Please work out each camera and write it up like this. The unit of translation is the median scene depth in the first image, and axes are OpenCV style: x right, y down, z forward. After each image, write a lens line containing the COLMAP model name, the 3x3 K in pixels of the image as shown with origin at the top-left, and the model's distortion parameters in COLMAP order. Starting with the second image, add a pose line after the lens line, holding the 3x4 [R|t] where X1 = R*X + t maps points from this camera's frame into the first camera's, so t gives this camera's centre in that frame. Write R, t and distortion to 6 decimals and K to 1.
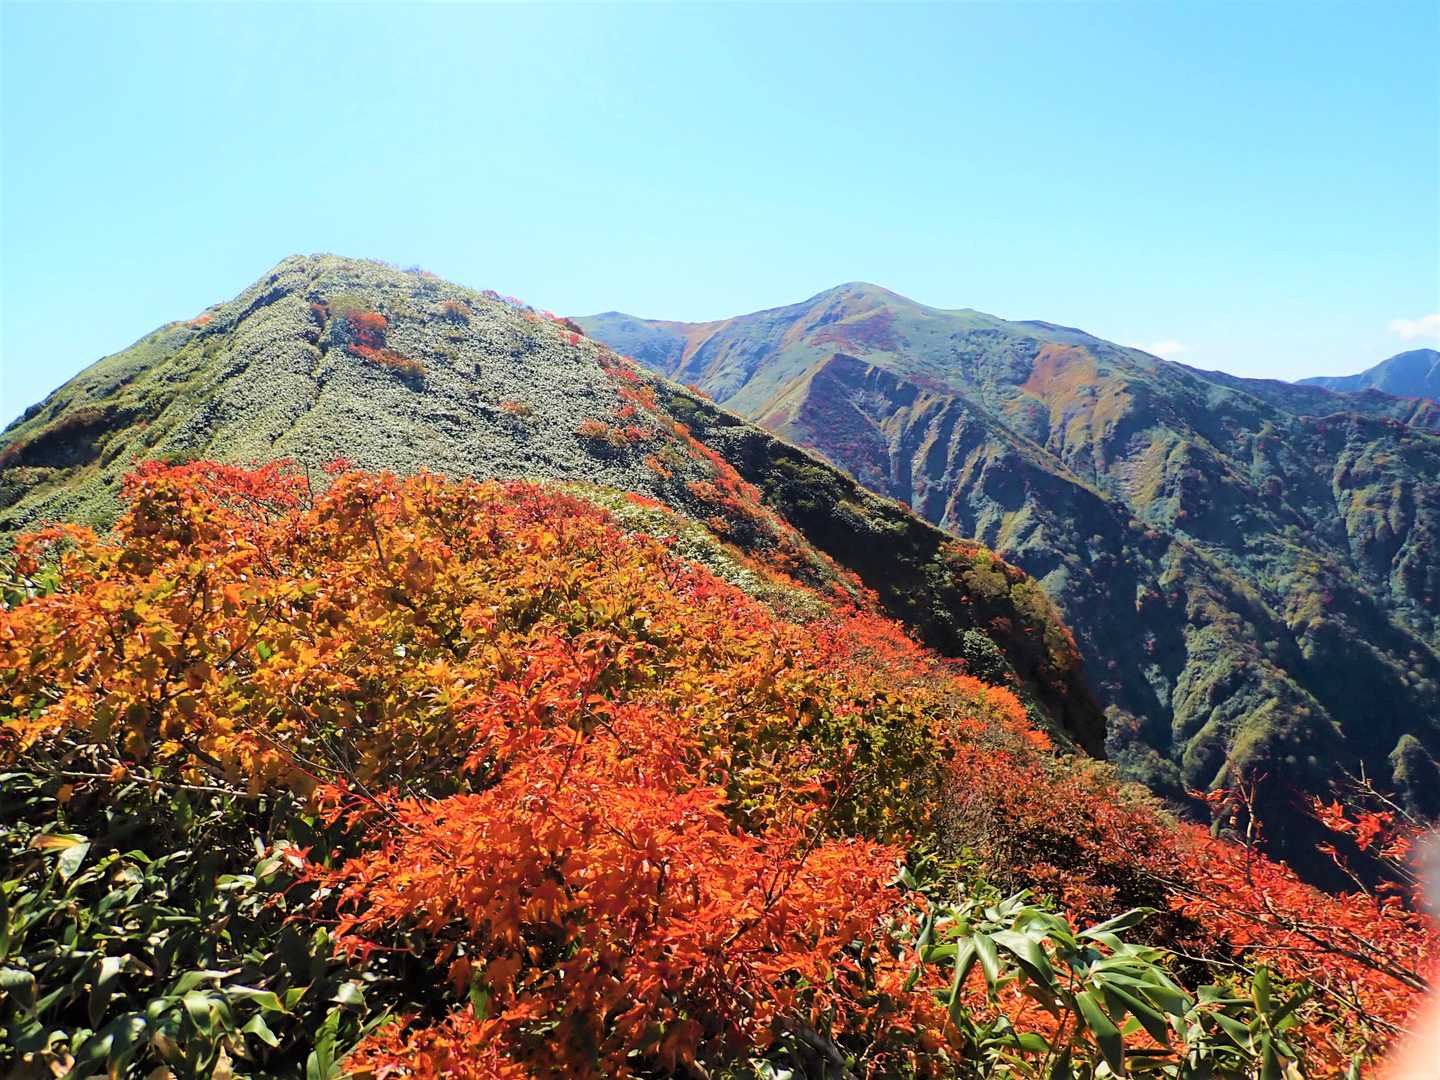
lens RADIAL K [[1747.1, 0, 720.0], [0, 1747.1, 540.0], [0, 0, 1]] dist [-0.030435, -0.018488]
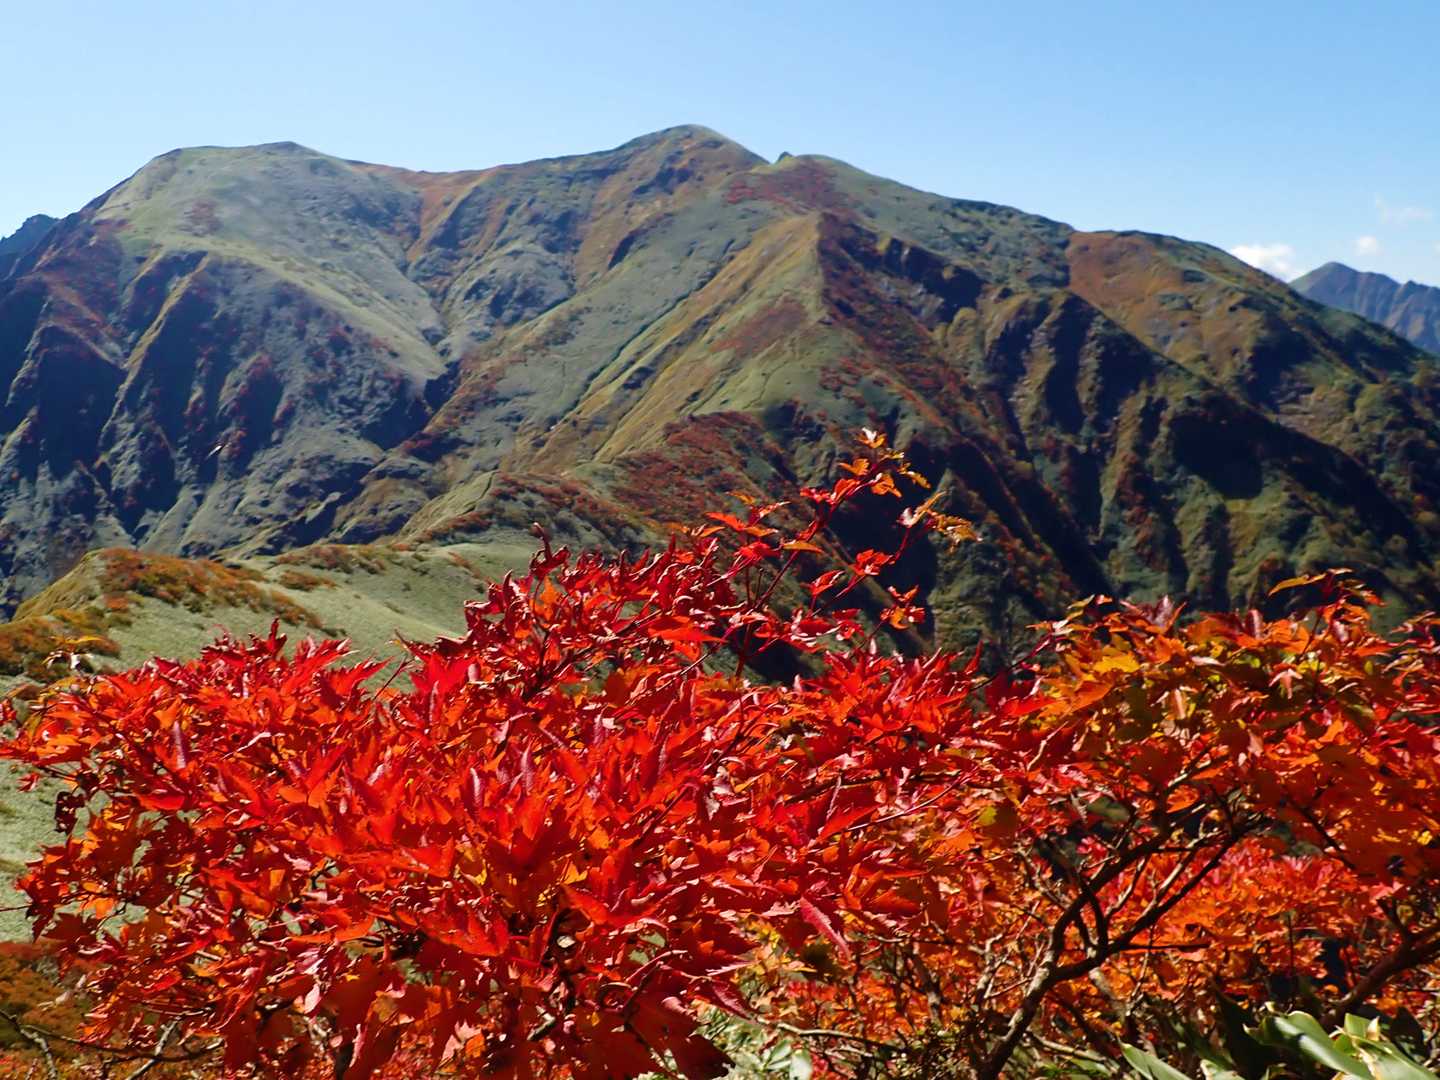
lens RADIAL K [[1747.1, 0, 720.0], [0, 1747.1, 540.0], [0, 0, 1]] dist [-0.030435, -0.018488]
pose [[0.924072, 0.005745, 0.382175, -0.191863], [-0.013739, 0.999740, 0.018191, -0.007804], [-0.381971, -0.022060, 0.923911, 0.480964]]
